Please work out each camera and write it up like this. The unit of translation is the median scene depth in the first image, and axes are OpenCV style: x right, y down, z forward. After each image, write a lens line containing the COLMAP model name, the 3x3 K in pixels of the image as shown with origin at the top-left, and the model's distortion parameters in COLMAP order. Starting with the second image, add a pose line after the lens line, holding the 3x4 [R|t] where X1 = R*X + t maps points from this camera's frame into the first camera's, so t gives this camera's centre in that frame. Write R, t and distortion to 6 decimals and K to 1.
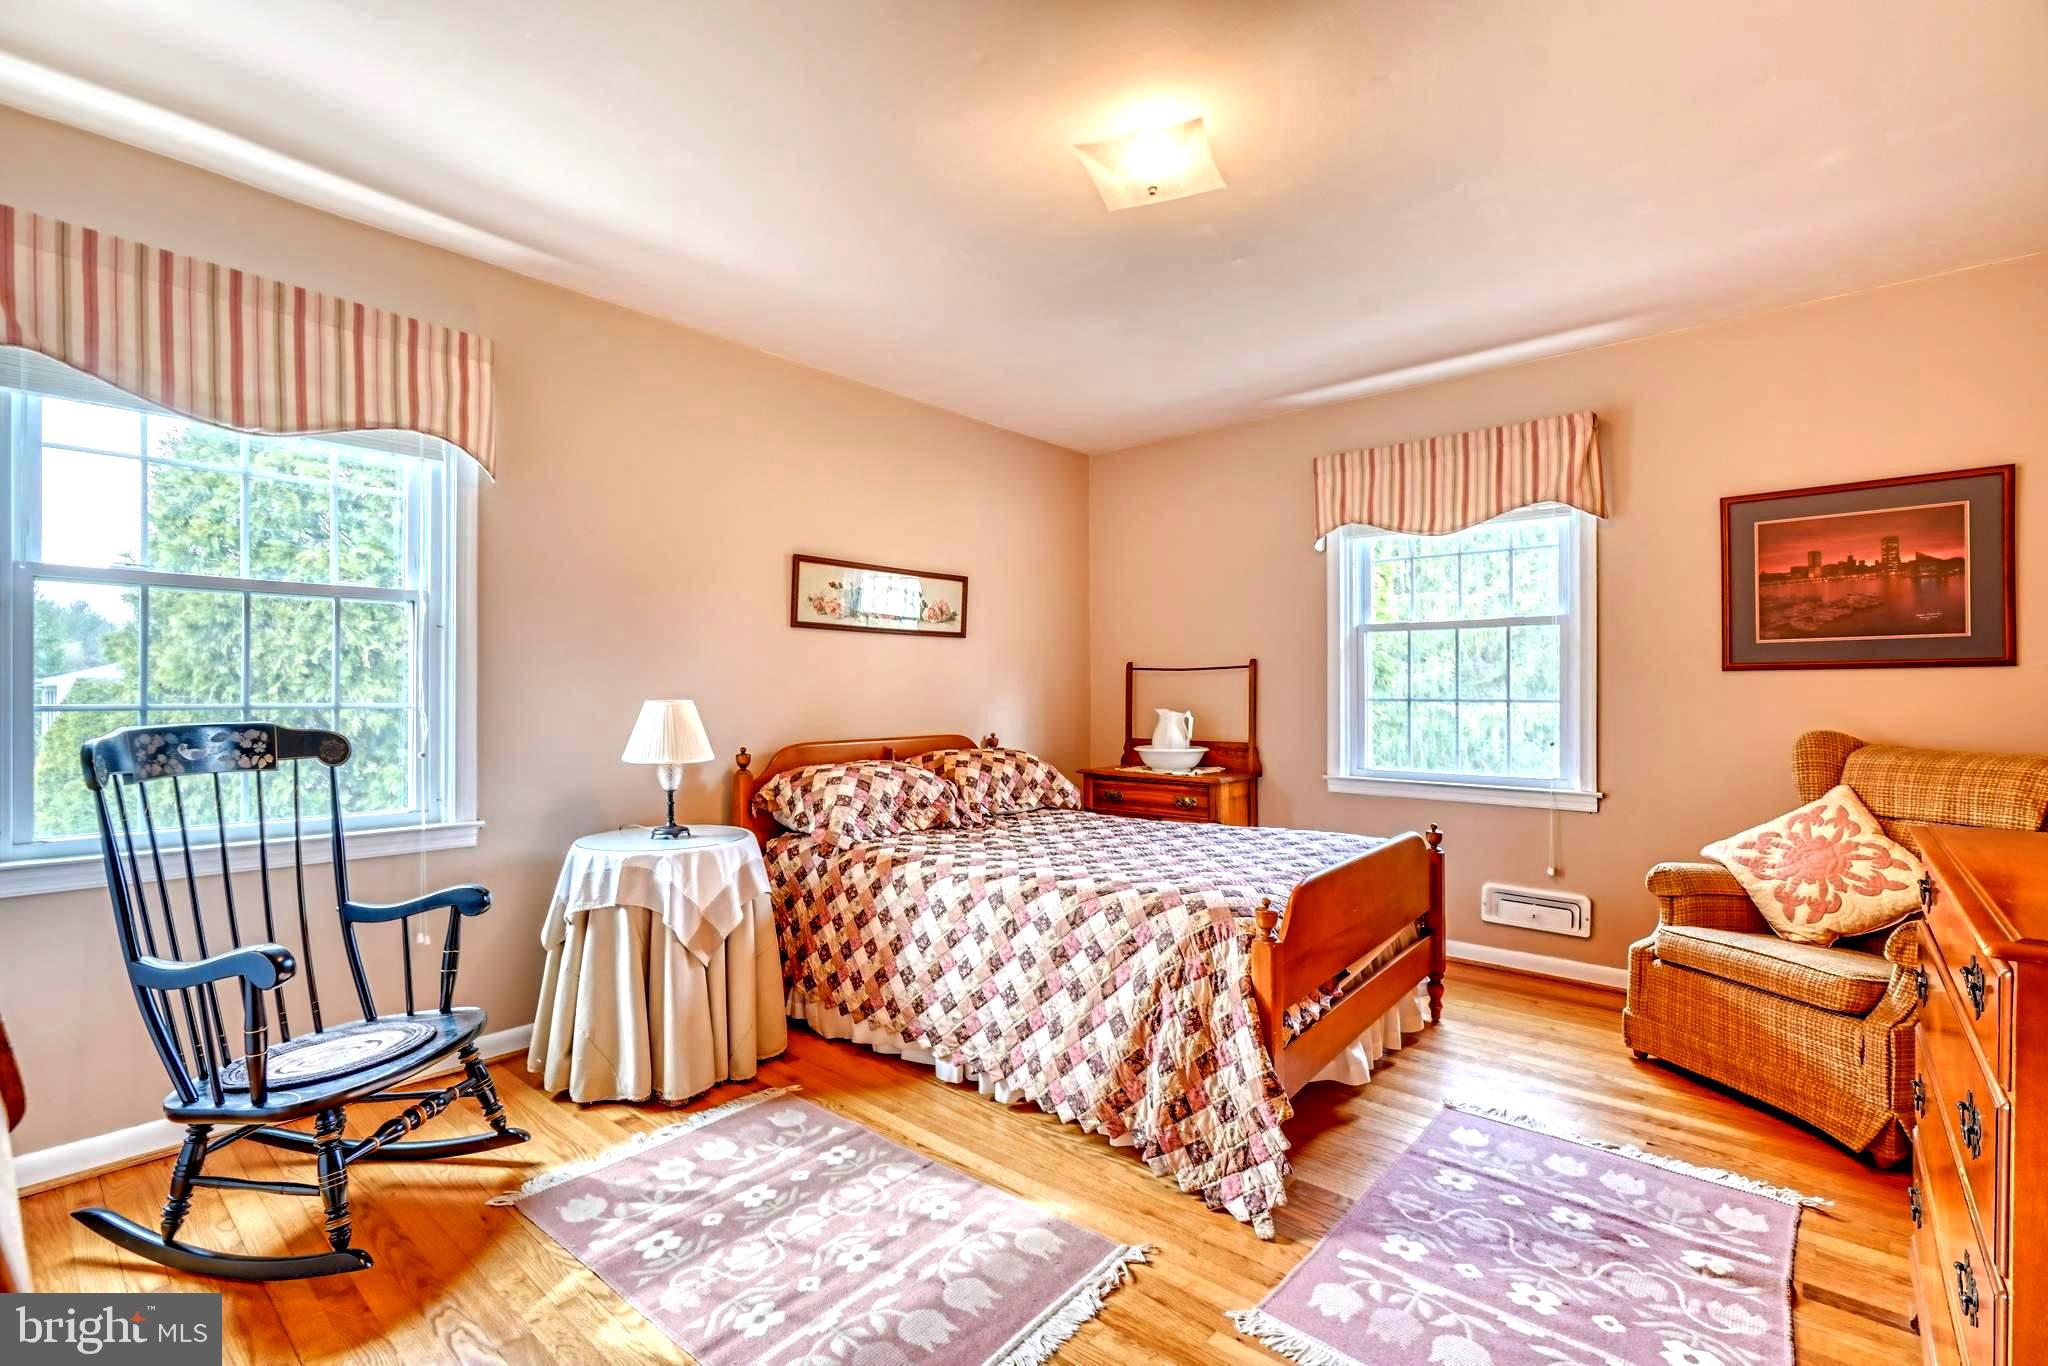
lens RADIAL K [[916.5, 0, 1024.8], [0, 916.5, 693.7], [0, 0, 1]] dist [-0.005967, 0.001957]
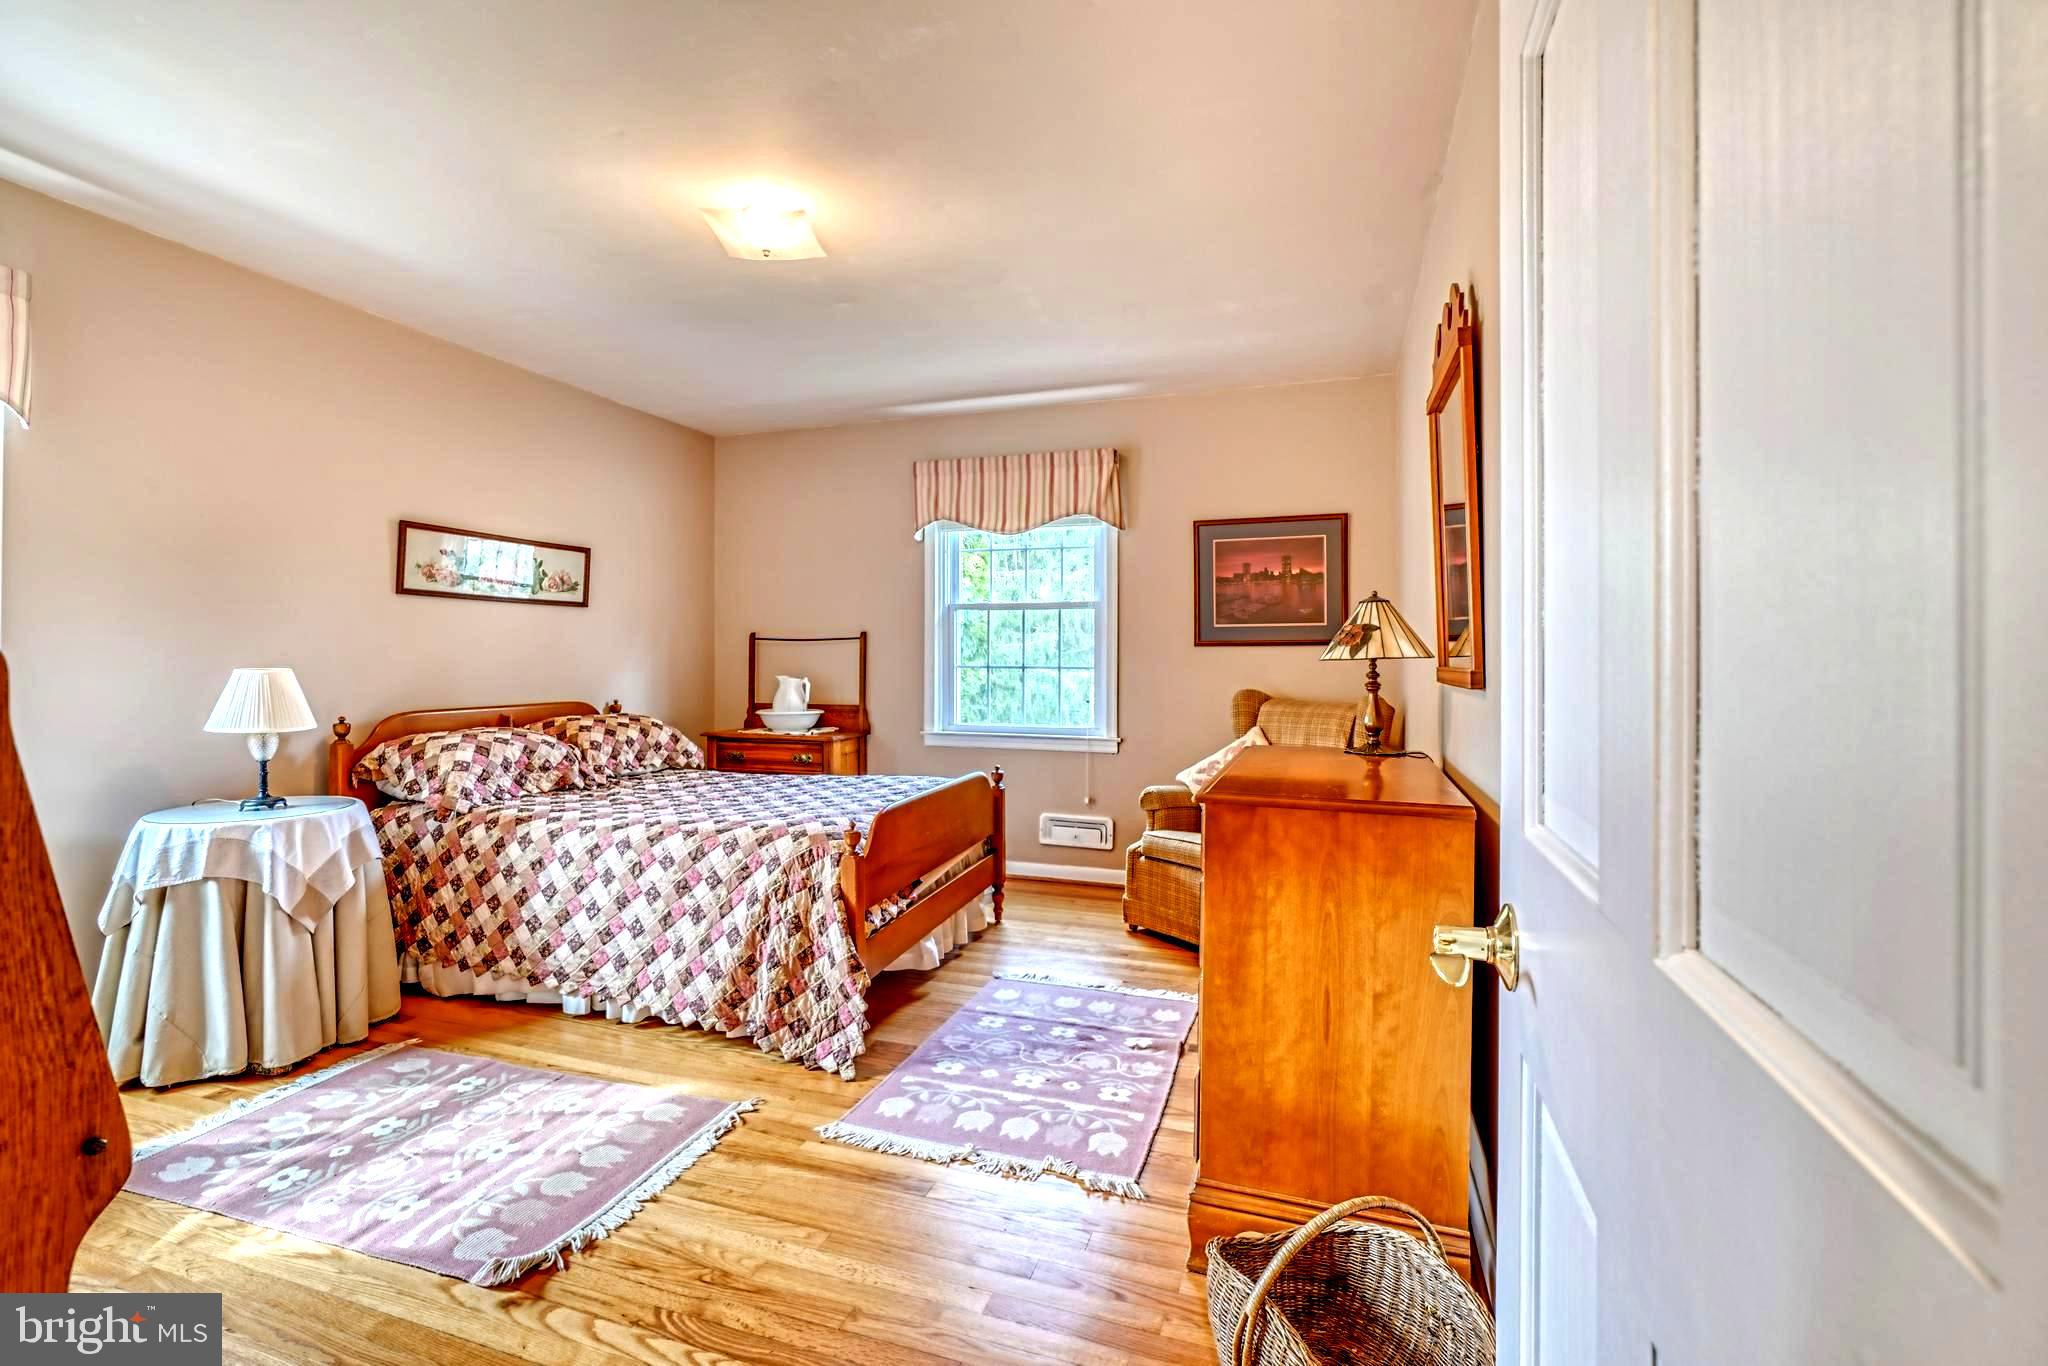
lens RADIAL K [[916.5, 0, 1005.8], [0, 916.5, 657.5], [0, 0, 1]] dist [-0.005967, 0.001957]
pose [[0.930504, 0.003282, 0.366268, -0.006573], [-0.001920, 0.999990, -0.004083, -0.002446], [-0.366278, 0.003096, 0.930500, -0.217994]]
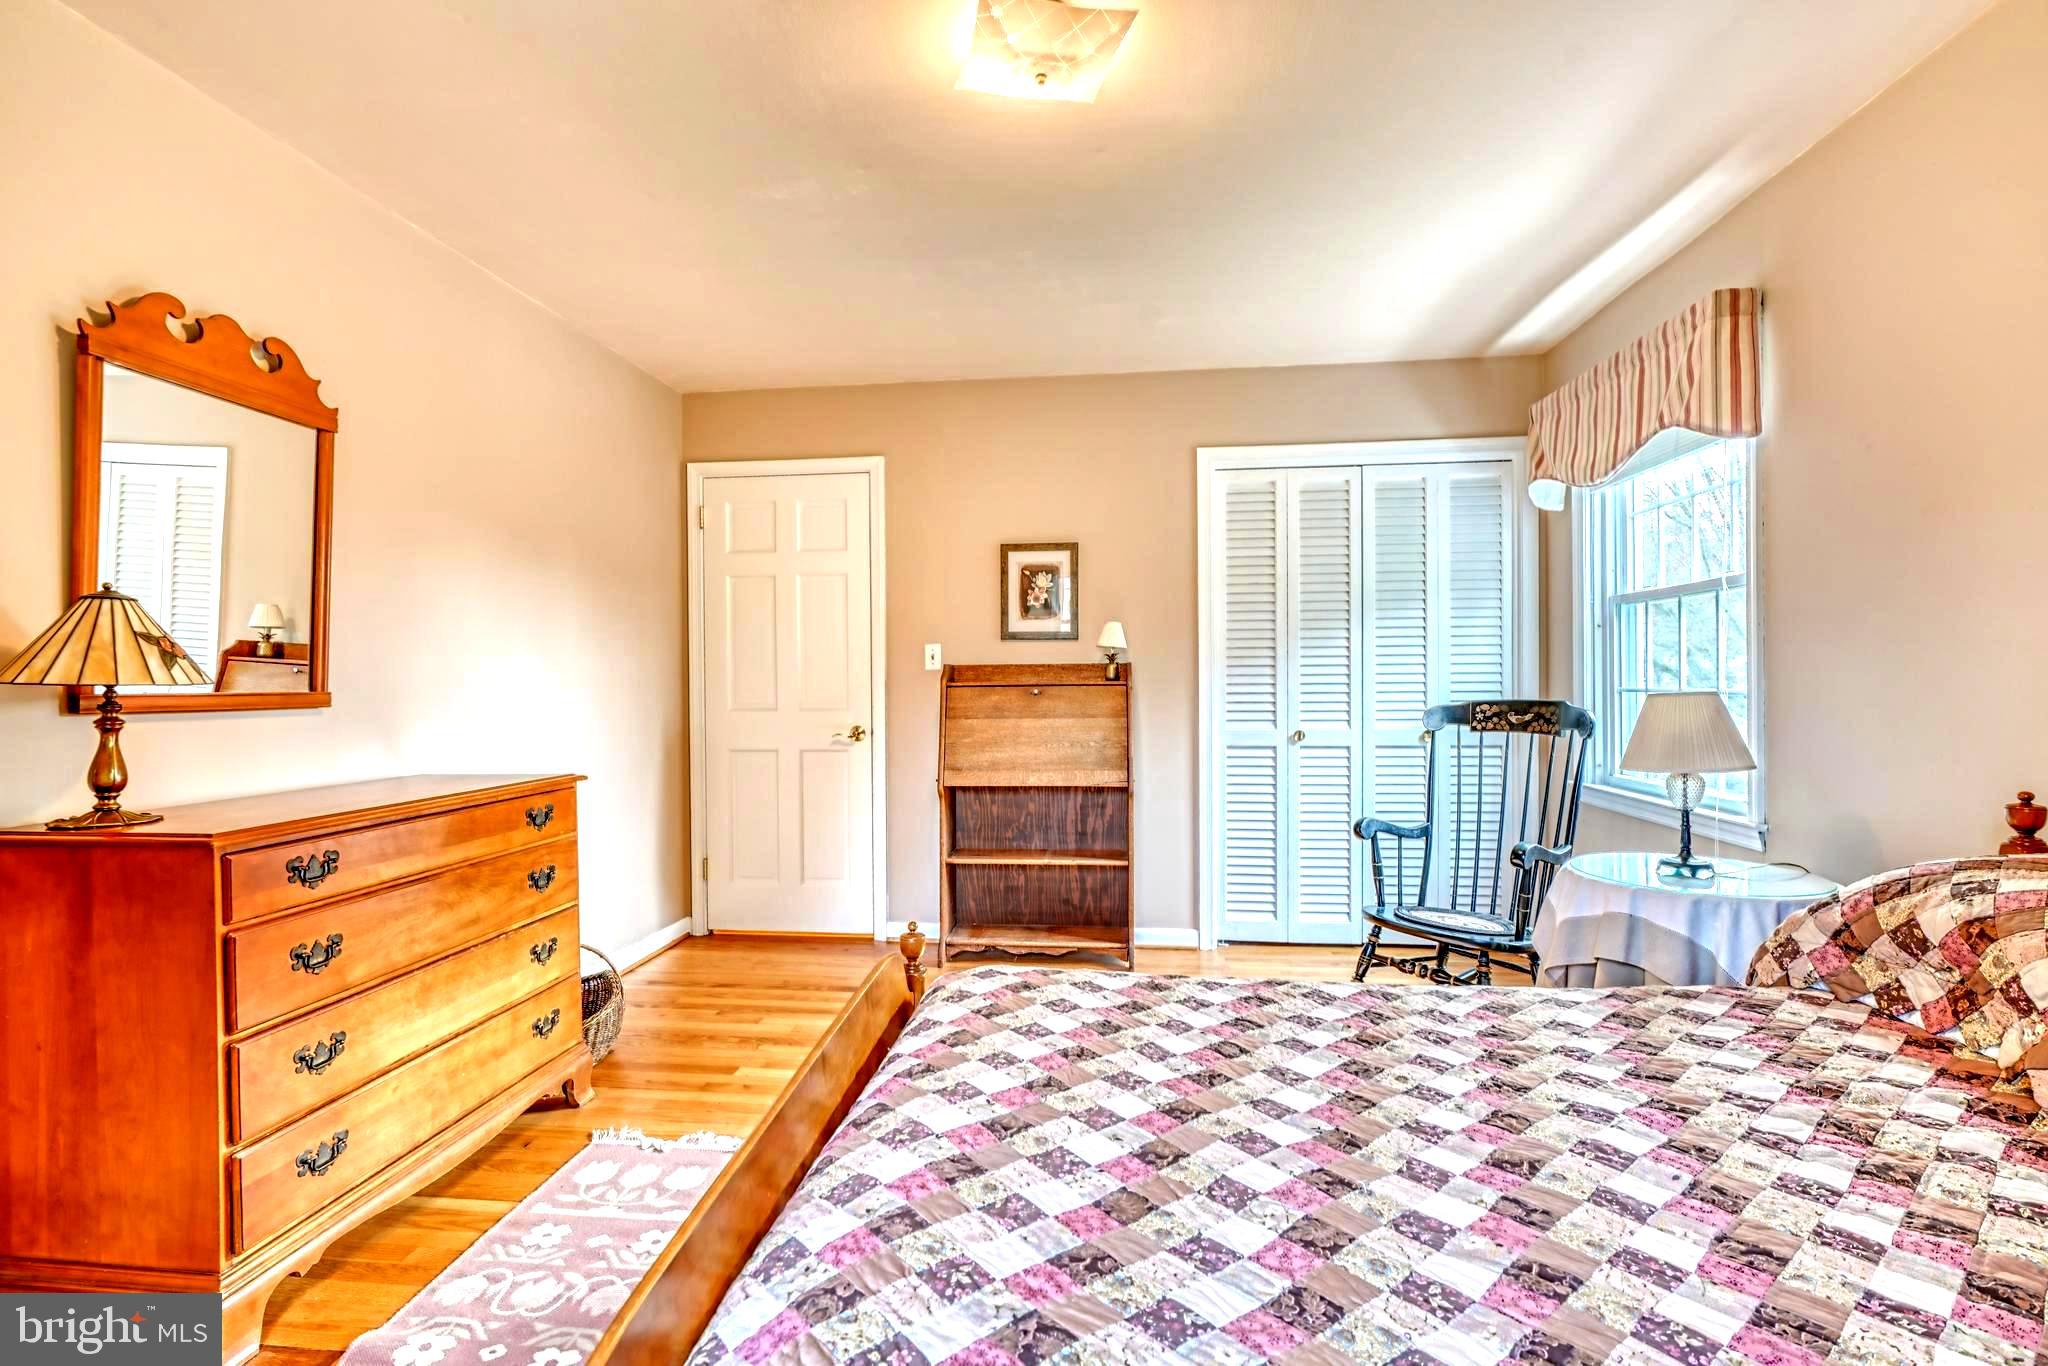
lens RADIAL K [[916.5, 0, 1023.1], [0, 916.5, 684.0], [0, 0, 1]] dist [-0.005967, 0.001957]
pose [[-0.818774, -0.000075, -0.574116, 0.532246], [-0.001020, 0.999999, 0.001323, 0.004288], [0.574115, 0.001669, -0.818773, 1.429802]]
